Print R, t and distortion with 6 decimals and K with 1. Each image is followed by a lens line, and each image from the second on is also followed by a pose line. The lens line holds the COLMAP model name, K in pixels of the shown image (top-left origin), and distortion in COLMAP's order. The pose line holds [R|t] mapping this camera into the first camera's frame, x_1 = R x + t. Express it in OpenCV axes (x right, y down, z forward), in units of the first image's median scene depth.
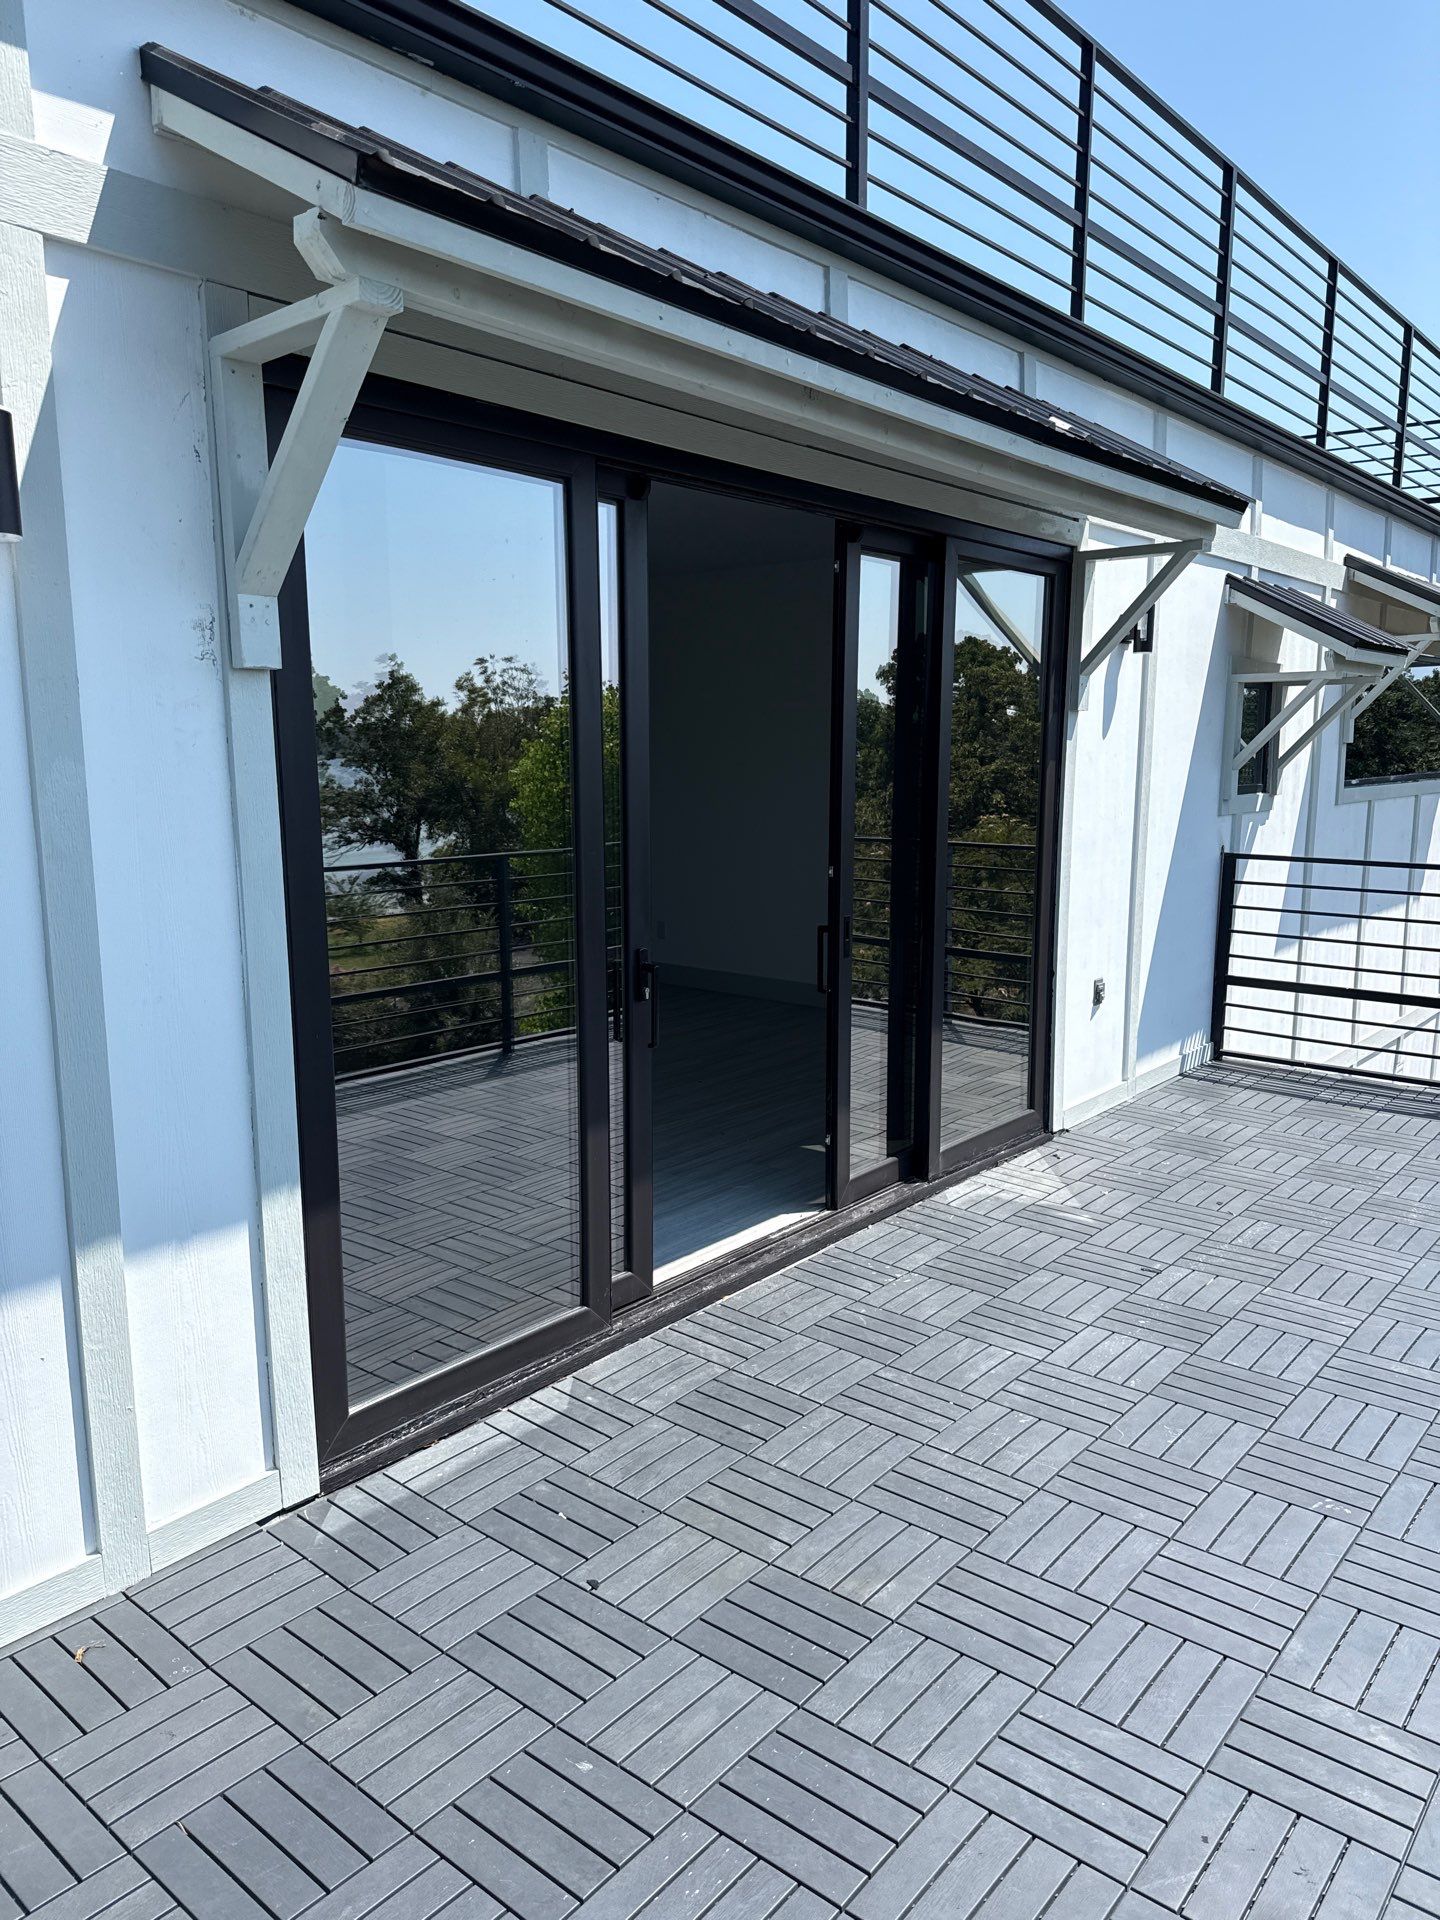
lens RADIAL K [[1209.6, 0, 720.0], [0, 1209.6, 960.0], [0, 0, 1]] dist [-0.006644, -0.001214]
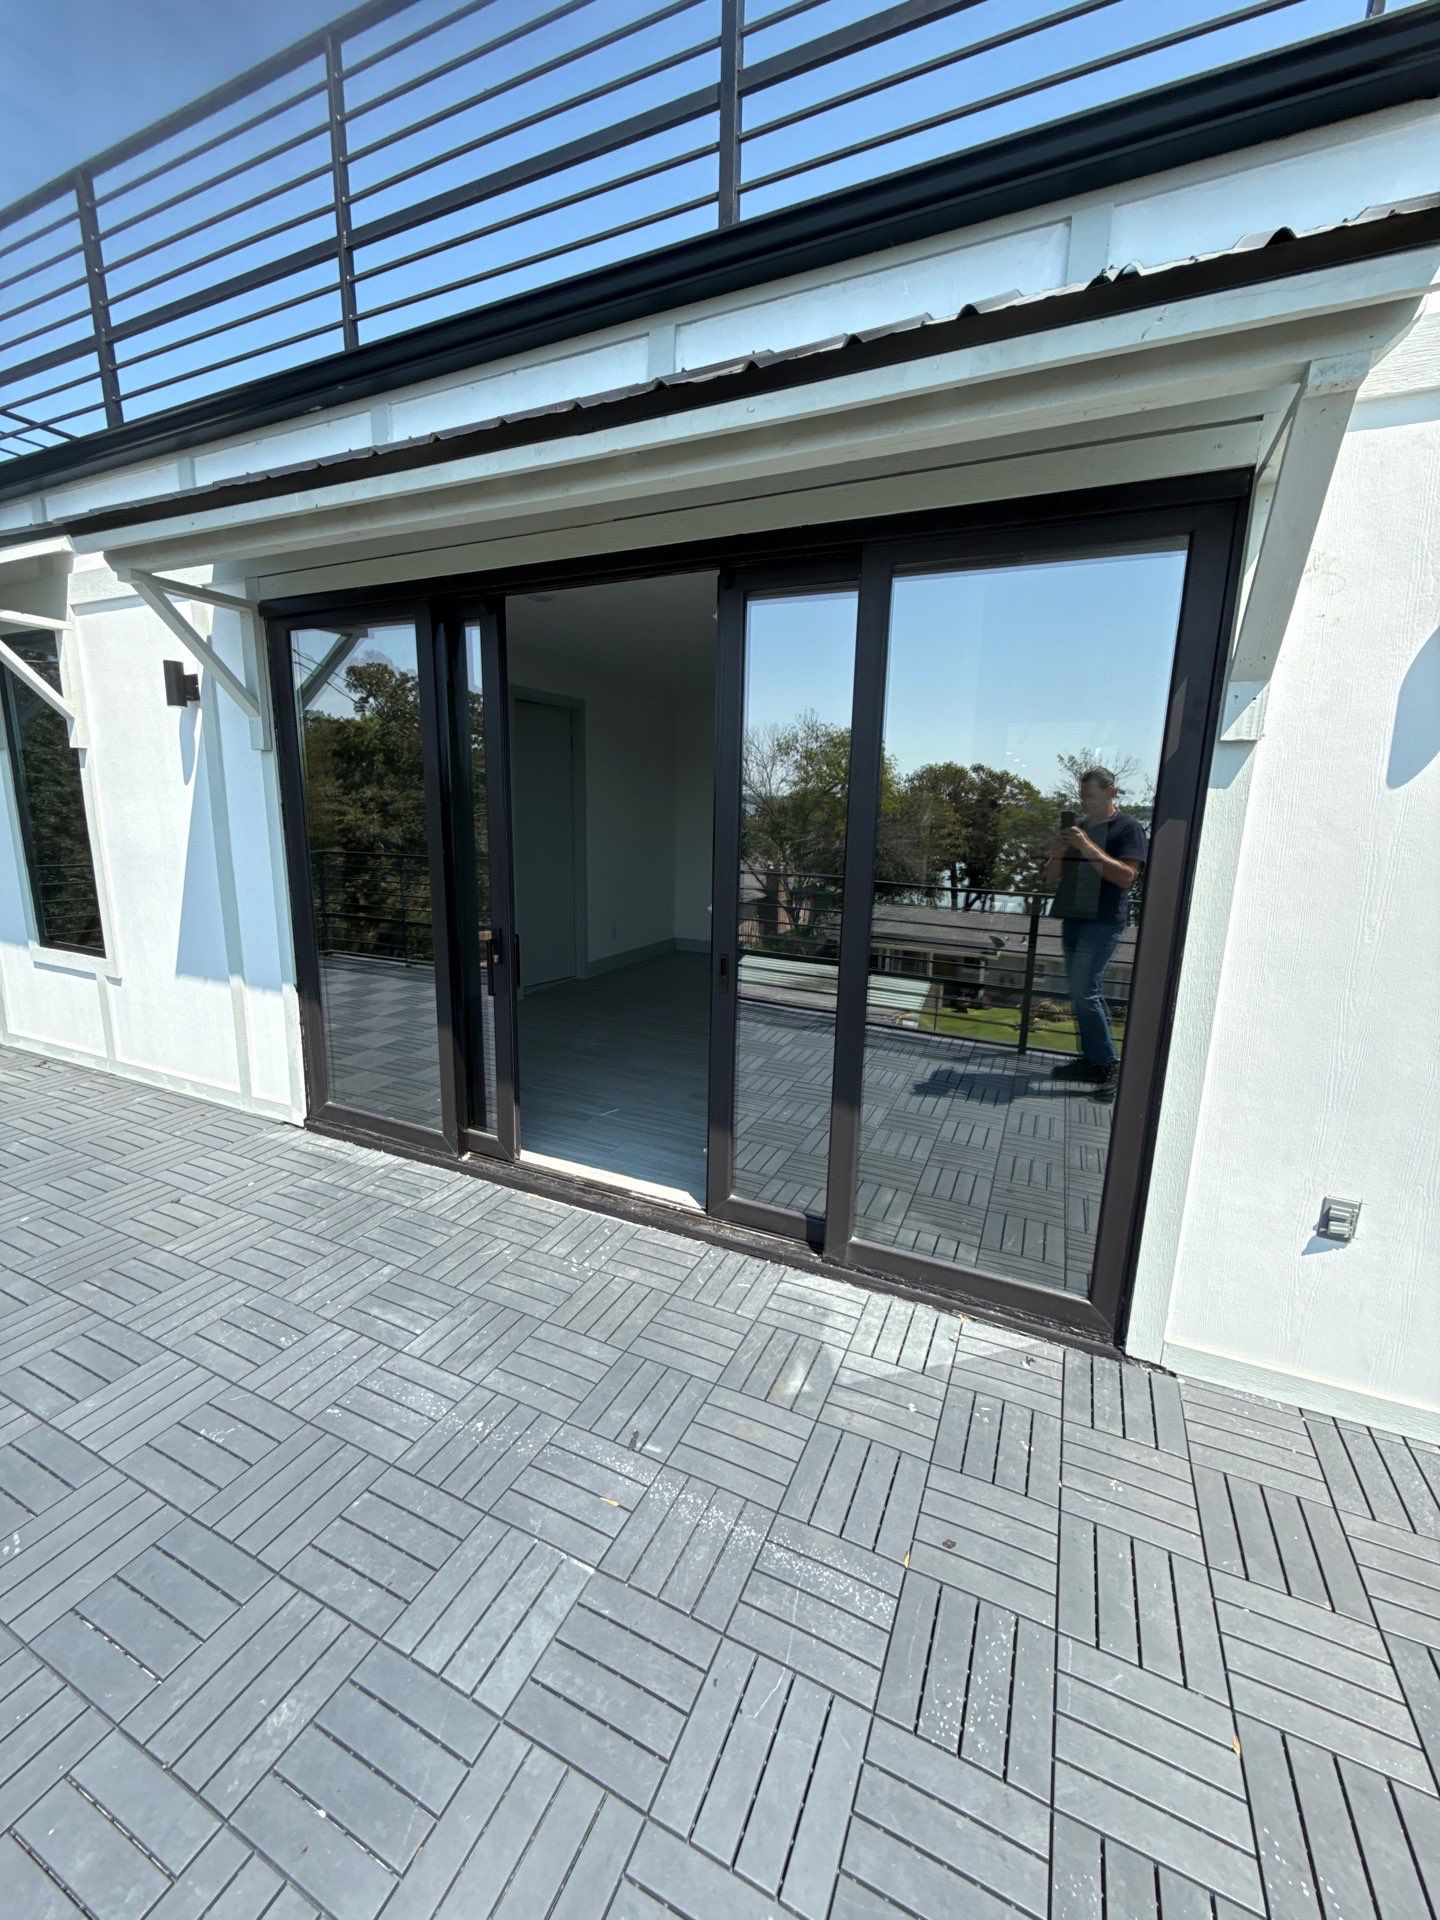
lens RADIAL K [[763.9, 0, 715.3], [0, 763.9, 958.1], [0, 0, 1]] dist [-0.000598, 0.000175]
pose [[0.302600, 0.205974, -0.930596, 0.710789], [-0.180677, 0.971063, 0.156180, -0.133691], [0.935836, 0.120877, 0.331058, 0.758642]]
